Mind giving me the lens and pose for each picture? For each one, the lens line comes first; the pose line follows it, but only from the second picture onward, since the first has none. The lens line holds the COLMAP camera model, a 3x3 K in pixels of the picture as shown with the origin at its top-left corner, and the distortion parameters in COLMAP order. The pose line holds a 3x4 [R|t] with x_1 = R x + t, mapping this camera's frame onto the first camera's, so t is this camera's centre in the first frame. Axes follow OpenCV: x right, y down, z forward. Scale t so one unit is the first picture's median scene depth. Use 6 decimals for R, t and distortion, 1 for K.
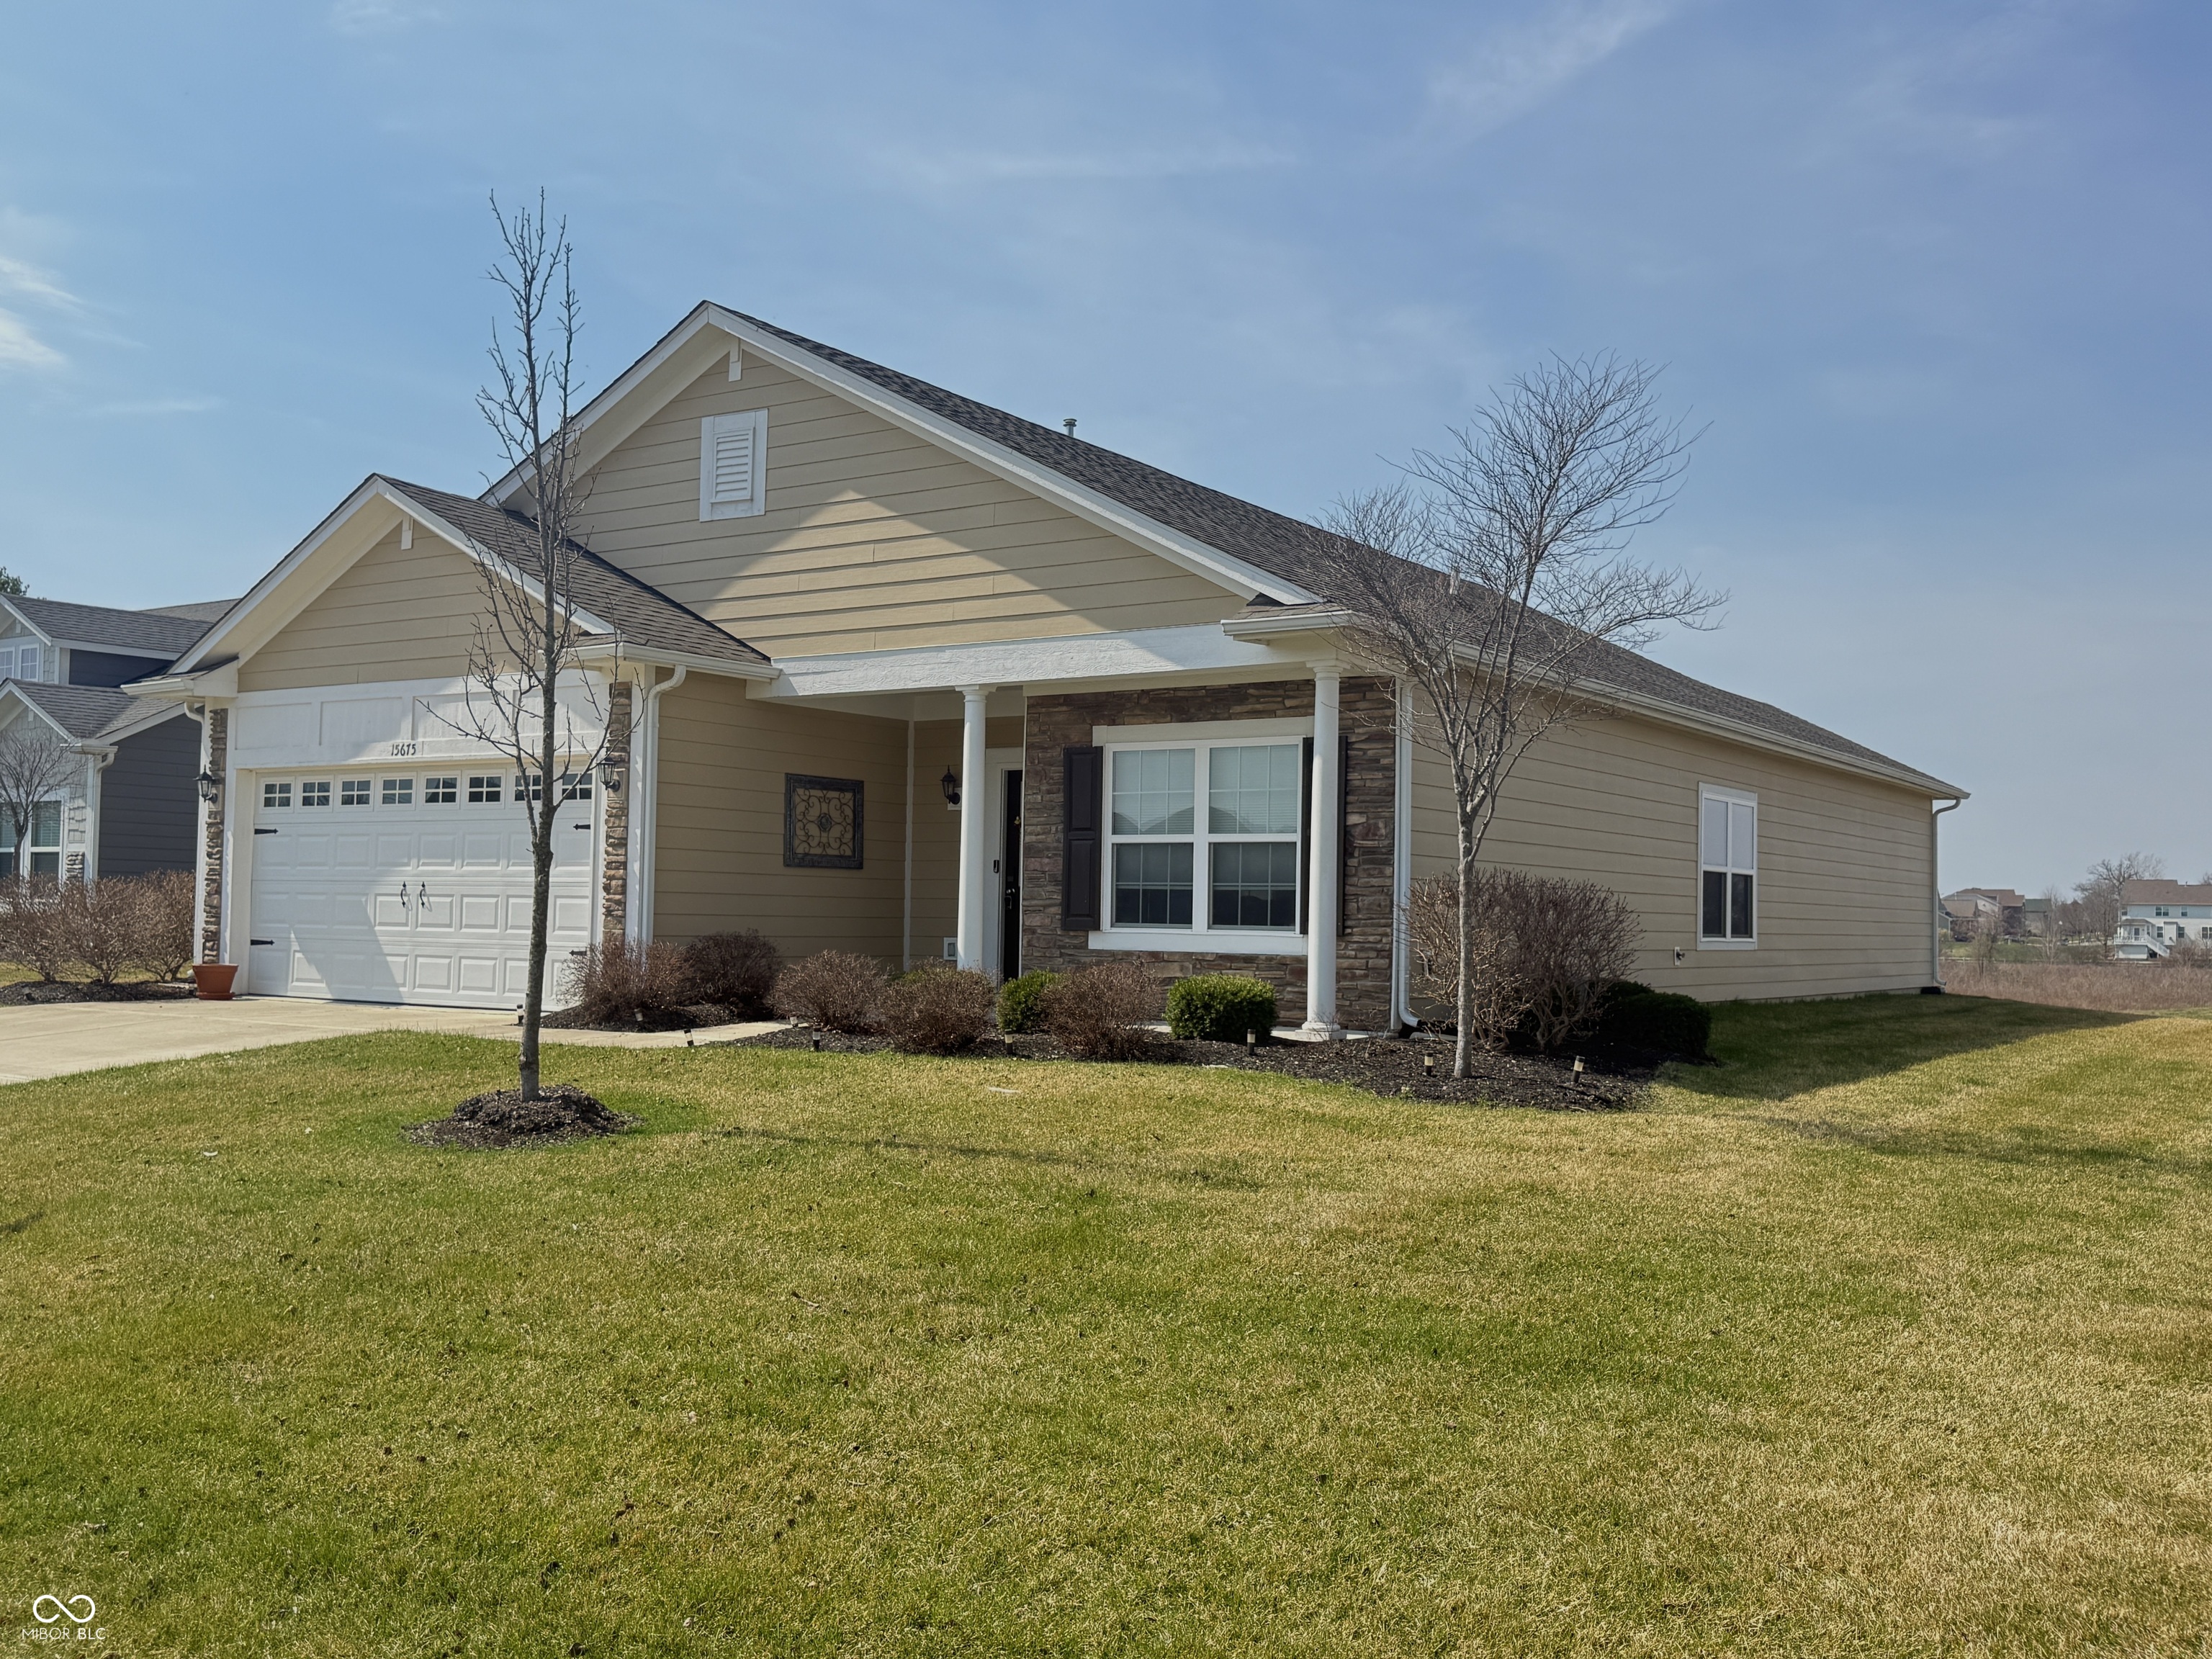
lens RADIAL K [[2025.1, 0, 1108.2], [0, 2025.1, 830.7], [0, 0, 1]] dist [0.089883, 0.000000]
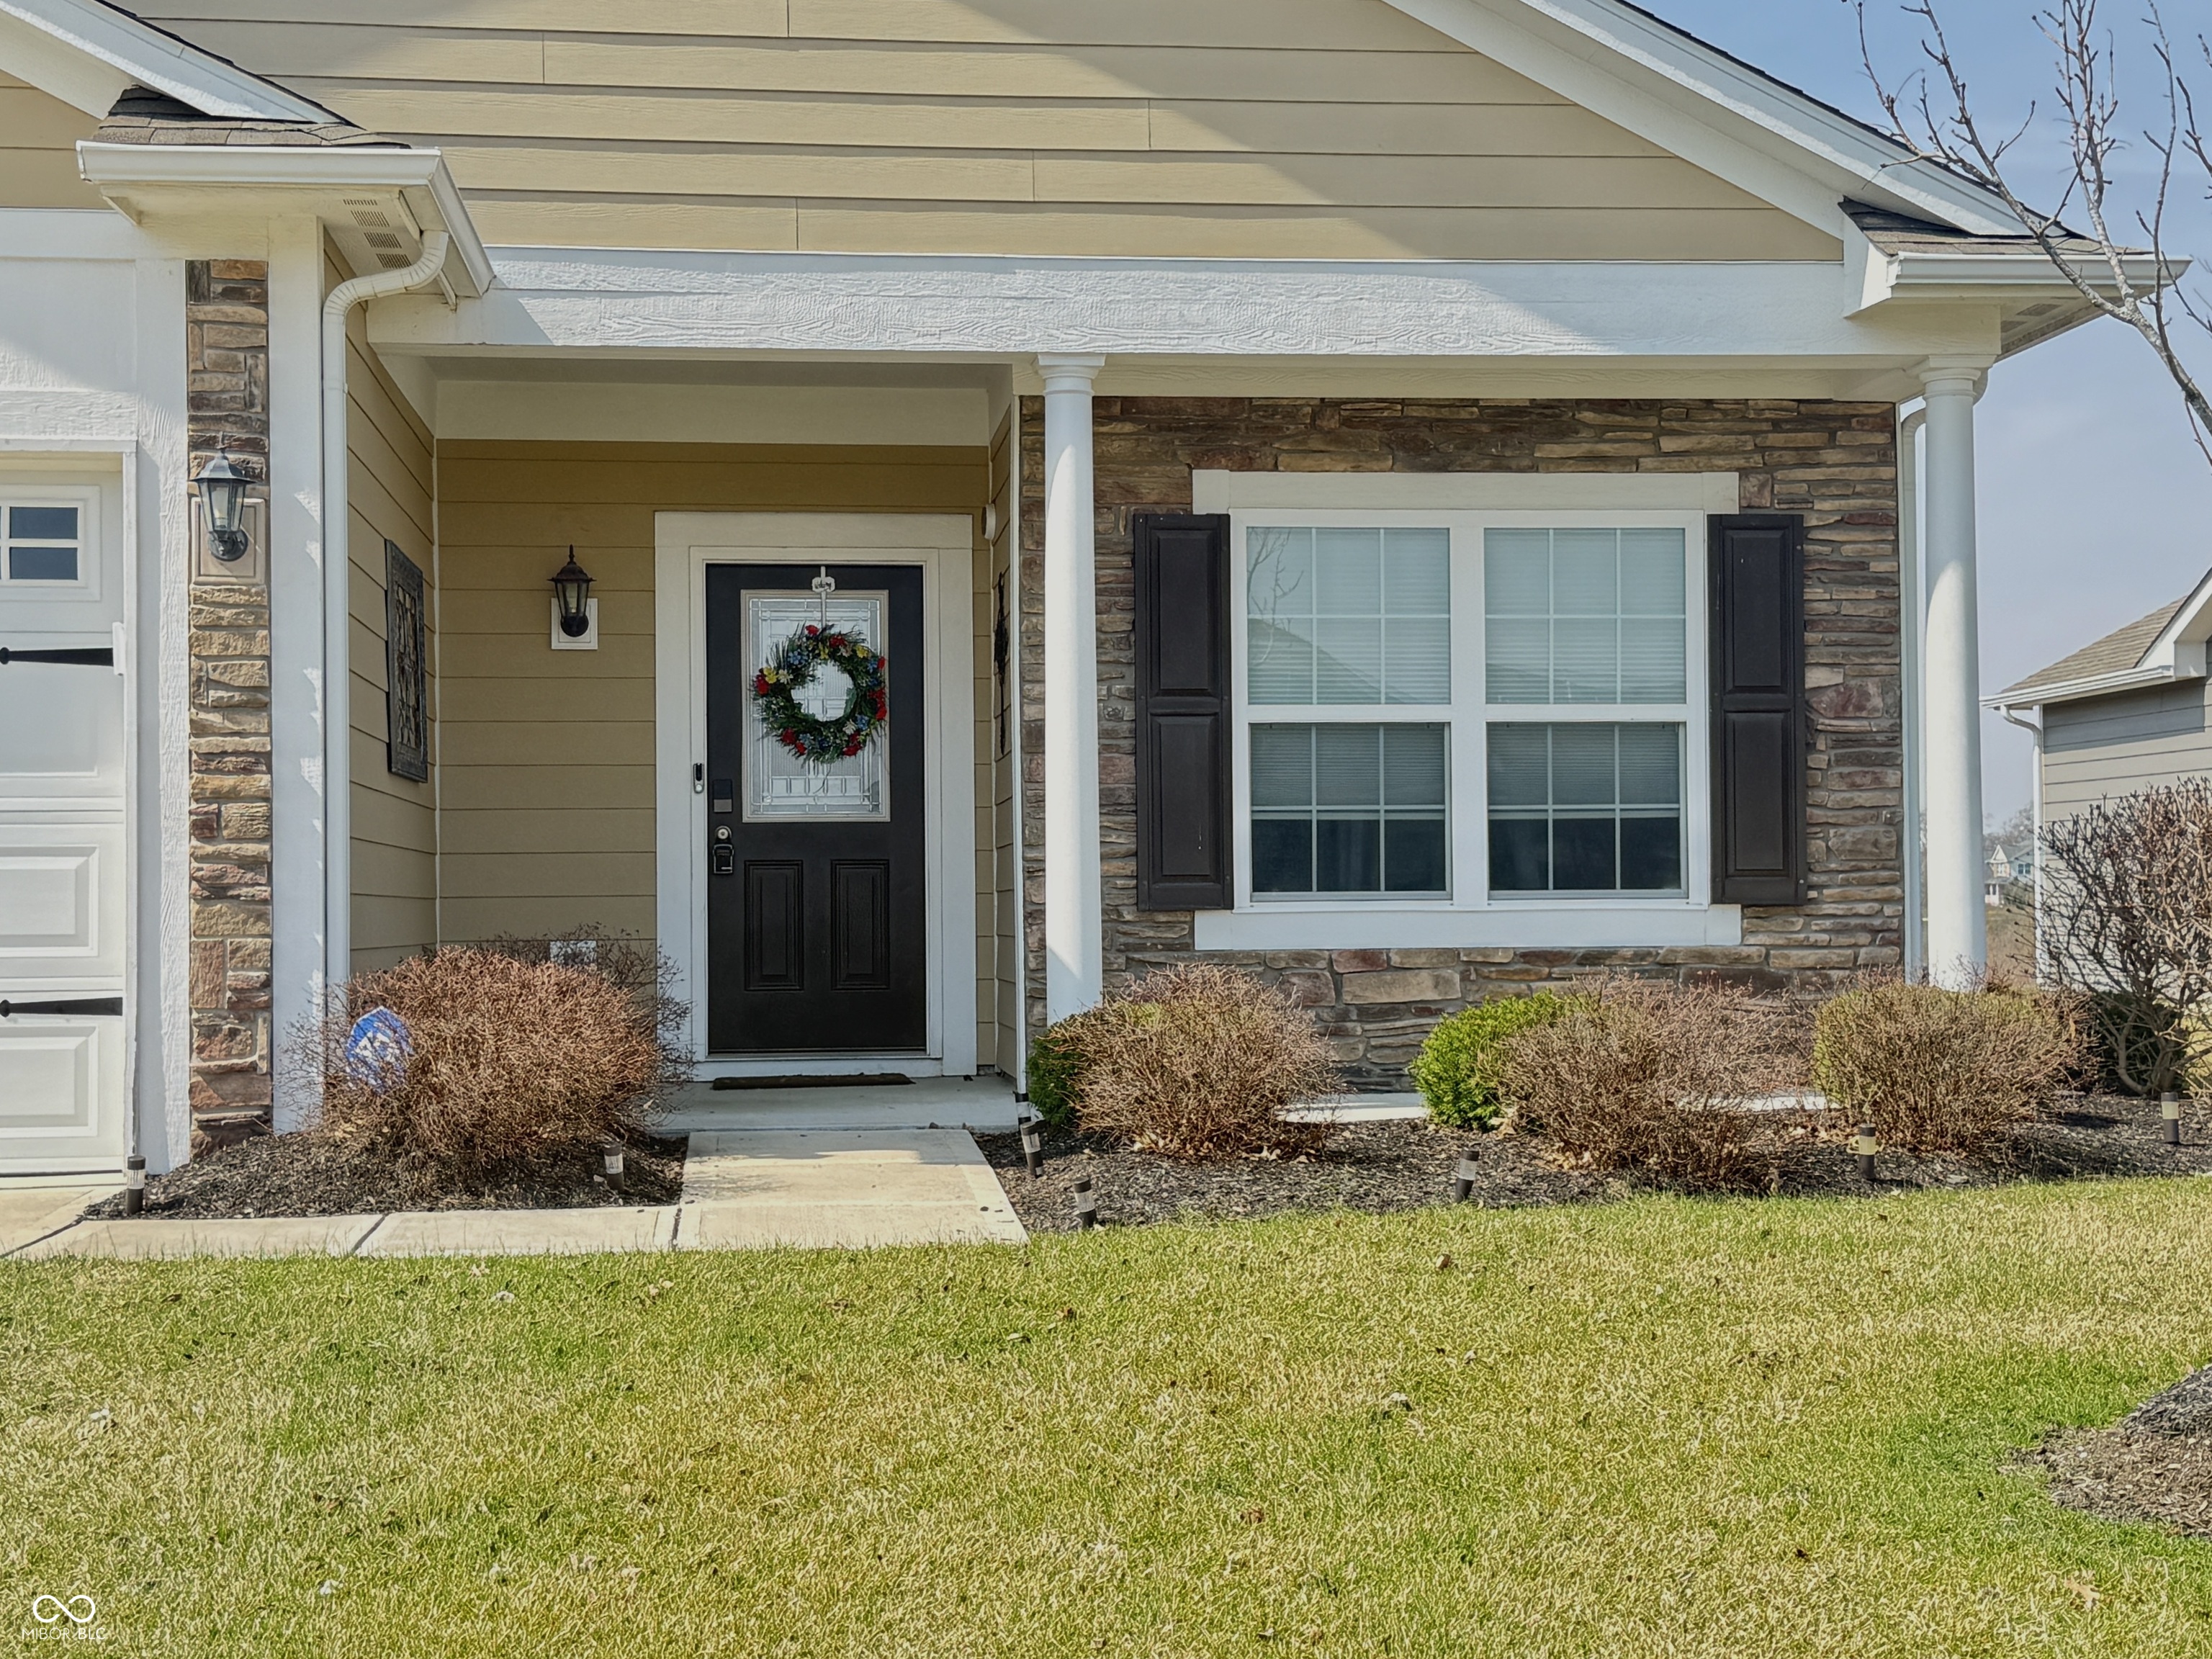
lens RADIAL K [[3145.6, 0, 1099.9], [0, 3145.6, 833.0], [0, 0, 1]] dist [0.117655, 0.000000]
pose [[0.759112, -0.008551, 0.650904, -0.496477], [-0.006609, 0.999761, 0.020842, 0.016714], [-0.650926, -0.020123, 0.758874, 0.467351]]
